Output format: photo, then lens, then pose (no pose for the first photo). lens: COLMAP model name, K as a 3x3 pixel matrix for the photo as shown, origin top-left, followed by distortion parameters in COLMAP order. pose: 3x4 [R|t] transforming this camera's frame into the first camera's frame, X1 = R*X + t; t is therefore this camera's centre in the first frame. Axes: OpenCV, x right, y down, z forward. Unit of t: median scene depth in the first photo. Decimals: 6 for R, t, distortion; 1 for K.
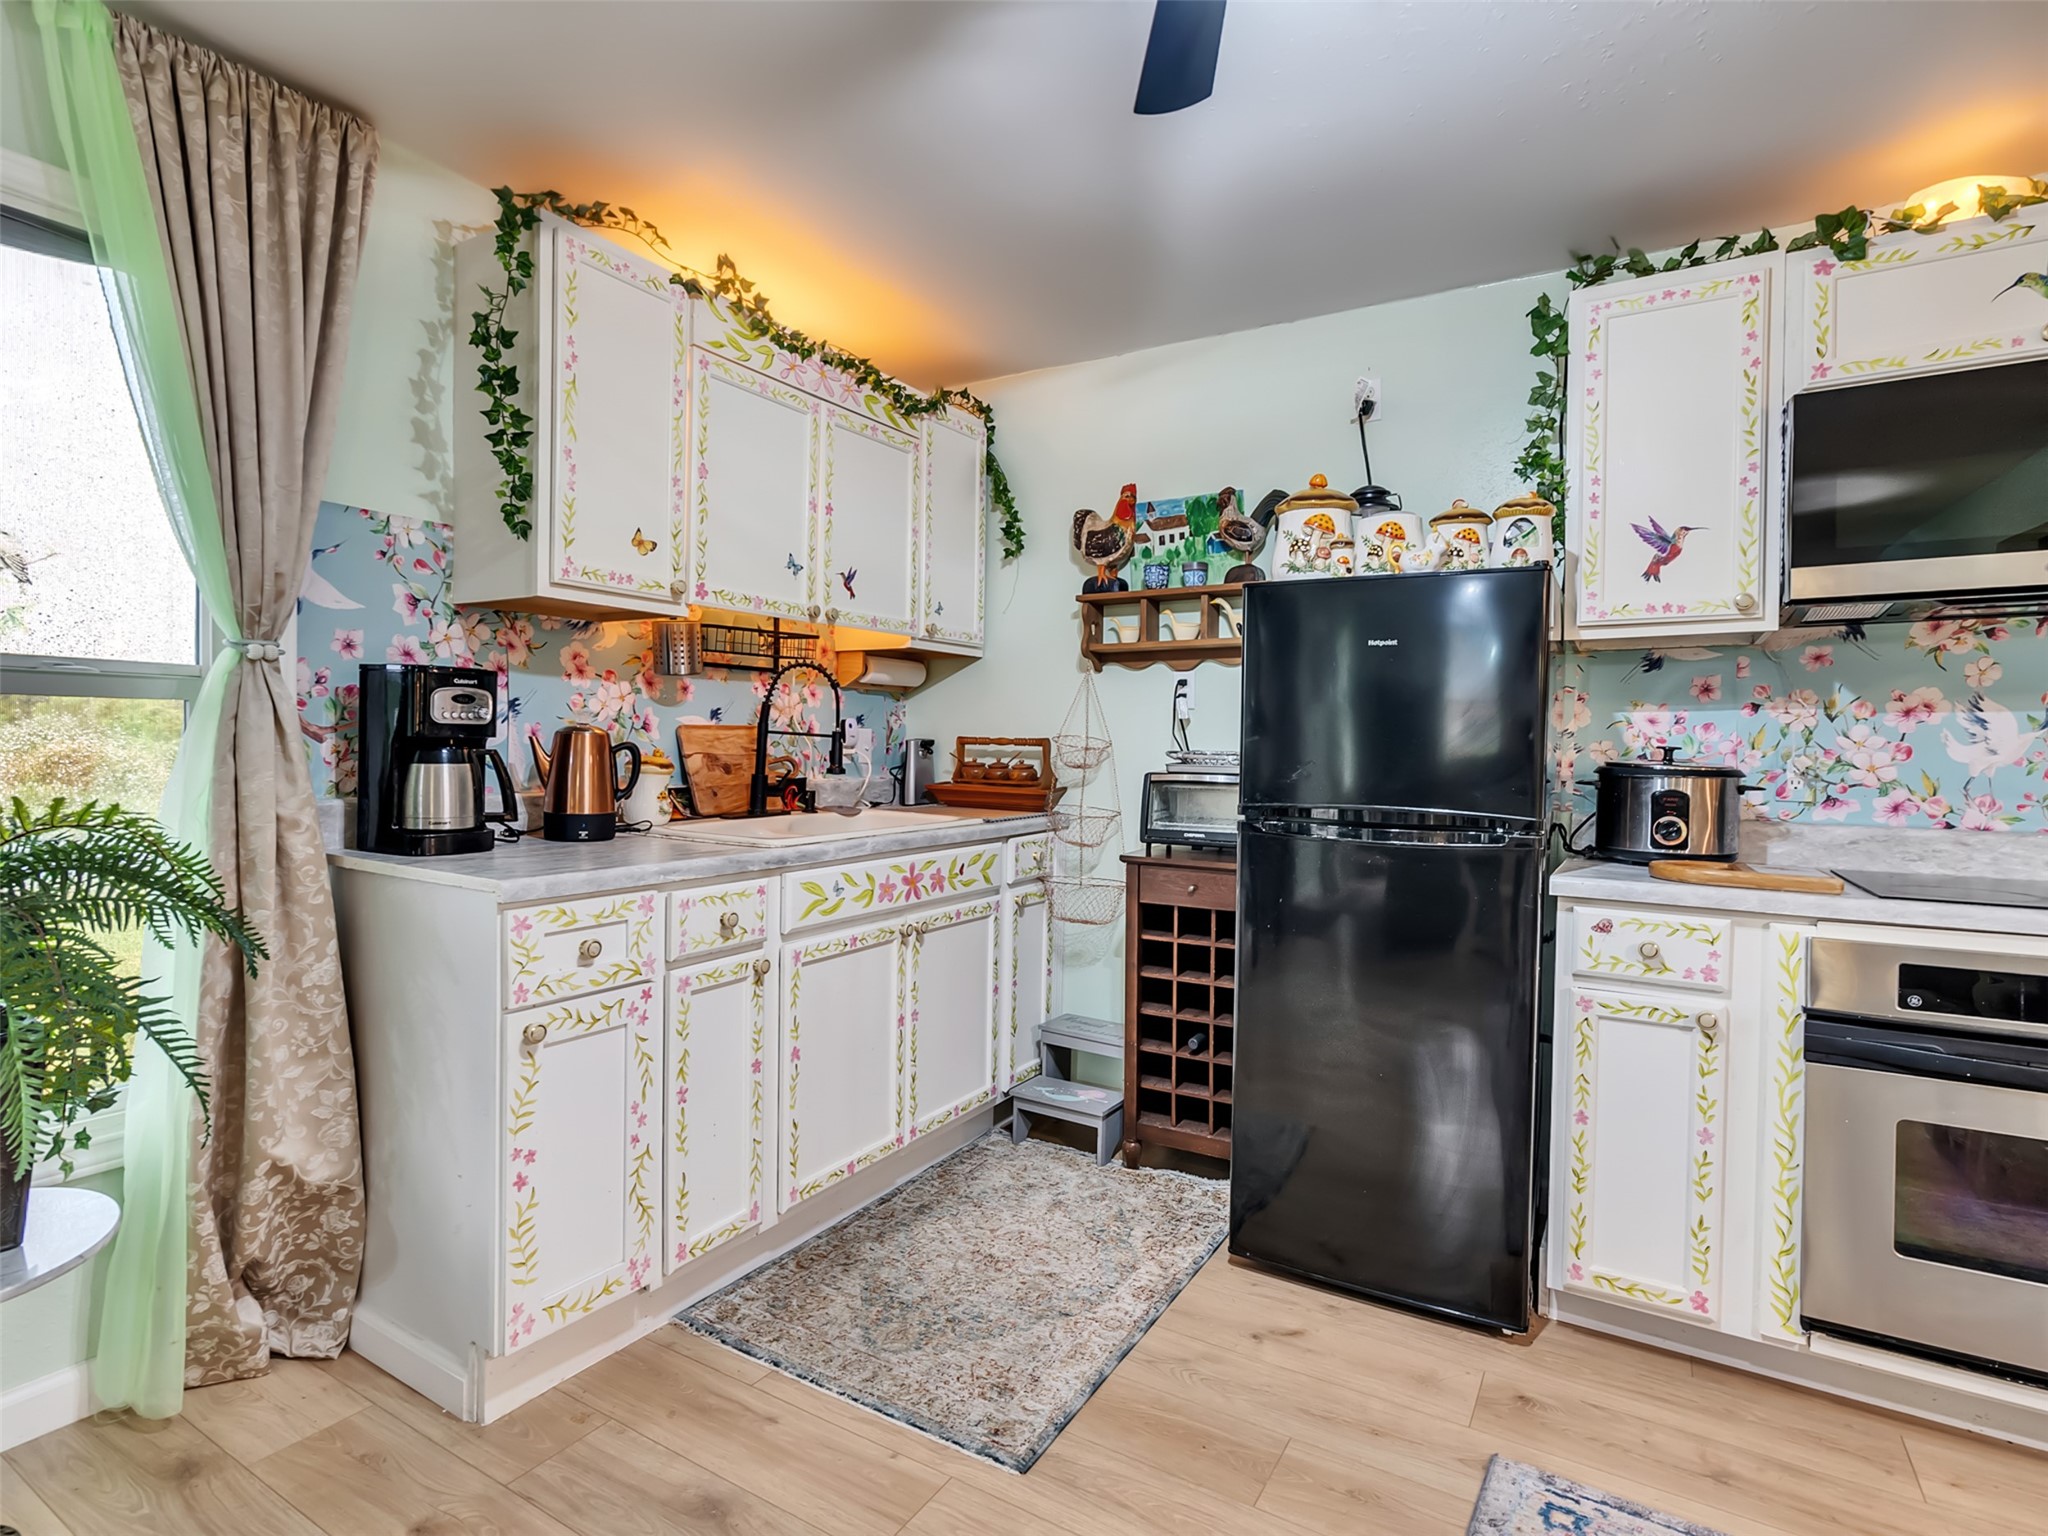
lens RADIAL K [[1049.0, 0, 1008.9], [0, 1049.0, 767.3], [0, 0, 1]] dist [-0.005985, 0.004344]
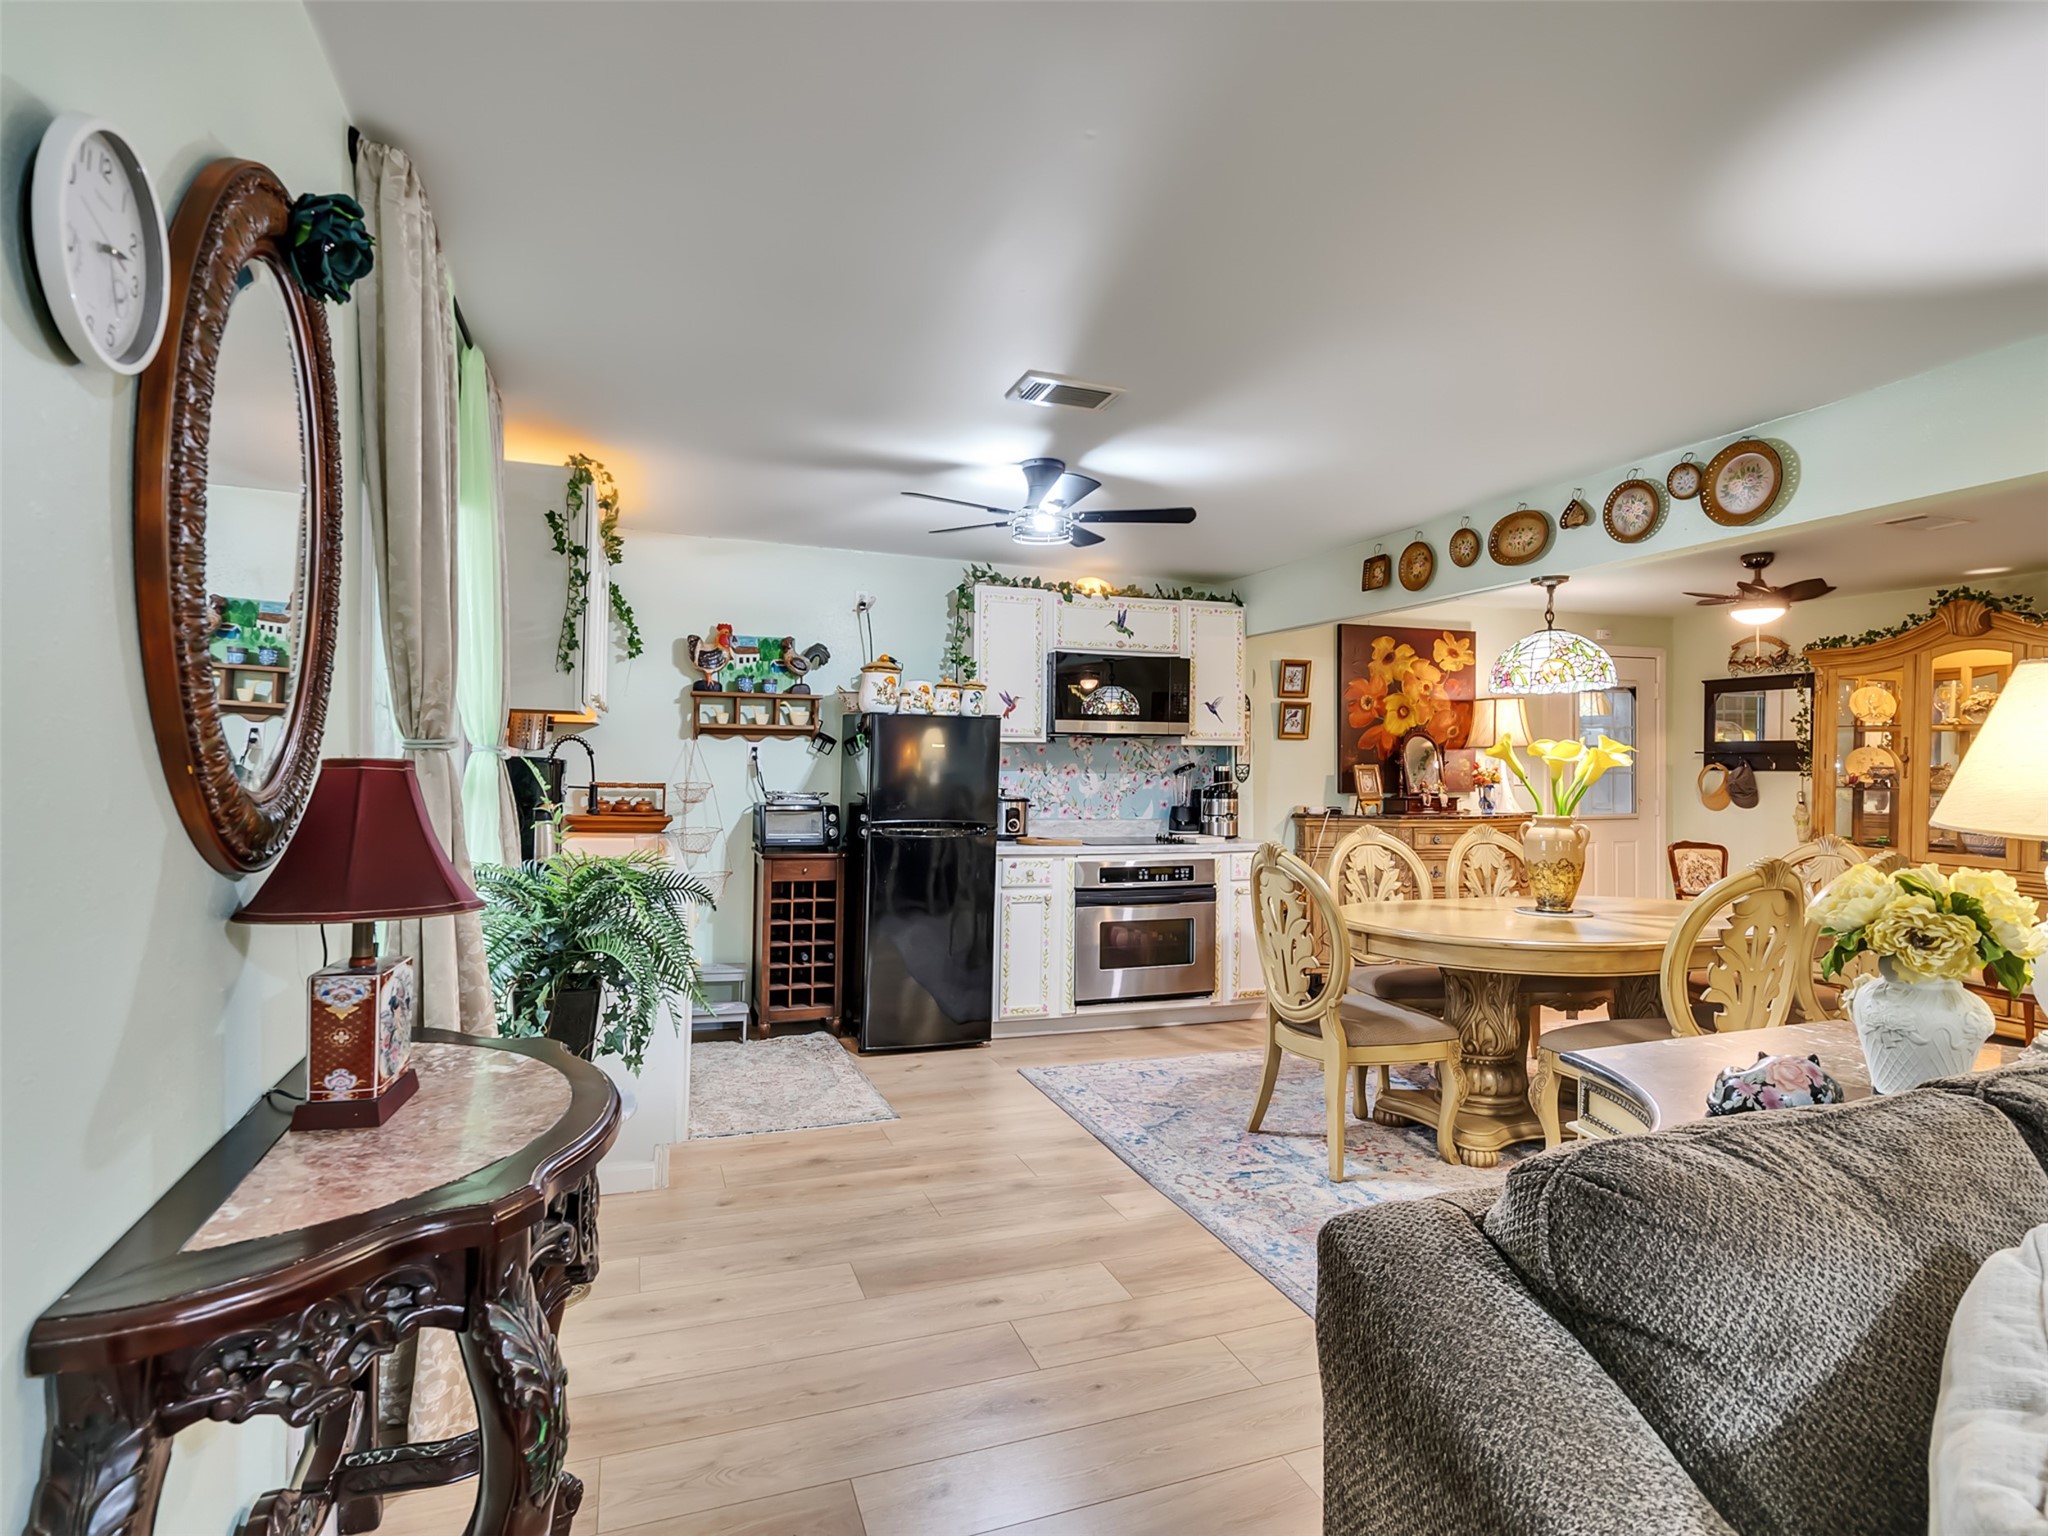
lens RADIAL K [[1049.0, 0, 1008.9], [0, 1049.0, 767.3], [0, 0, 1]] dist [-0.005985, 0.004344]
pose [[0.622970, -0.005476, 0.782227, -1.216362], [0.006840, 0.999975, 0.001554, -0.072669], [-0.782216, 0.004382, 0.622992, -0.463324]]
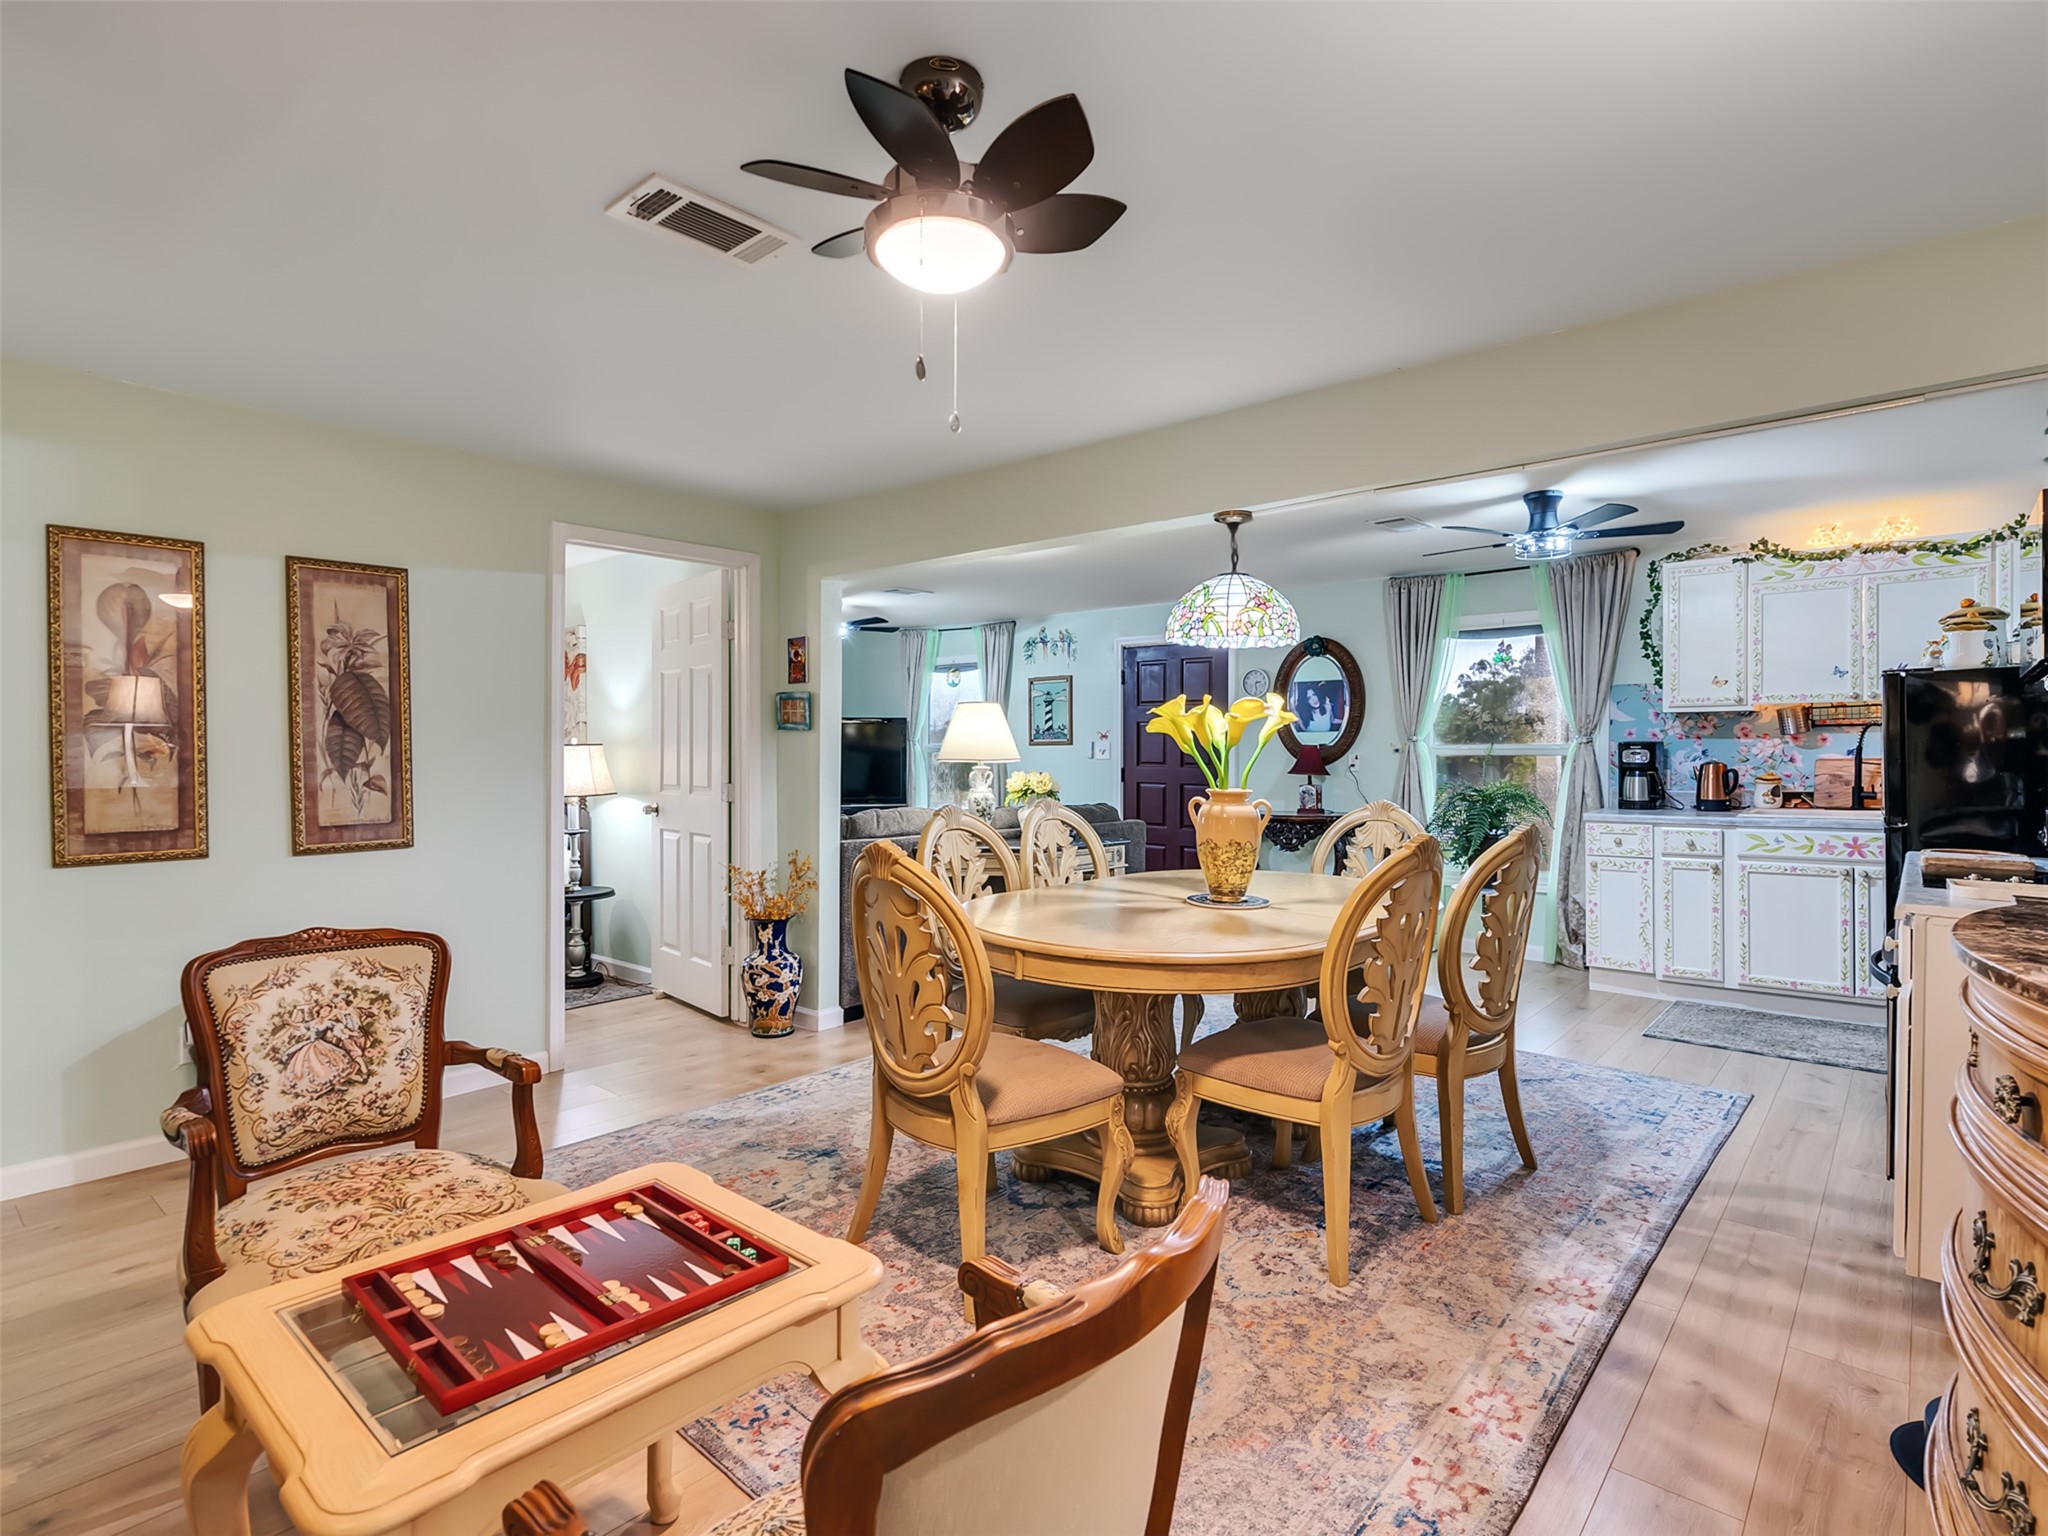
lens RADIAL K [[1049.0, 0, 1008.9], [0, 1049.0, 767.3], [0, 0, 1]] dist [-0.005985, 0.004344]
pose [[-0.170264, 0.004512, -0.985388, 2.248668], [-0.015128, 0.999860, 0.007192, -0.021109], [0.985282, 0.016131, -0.170172, -0.141457]]
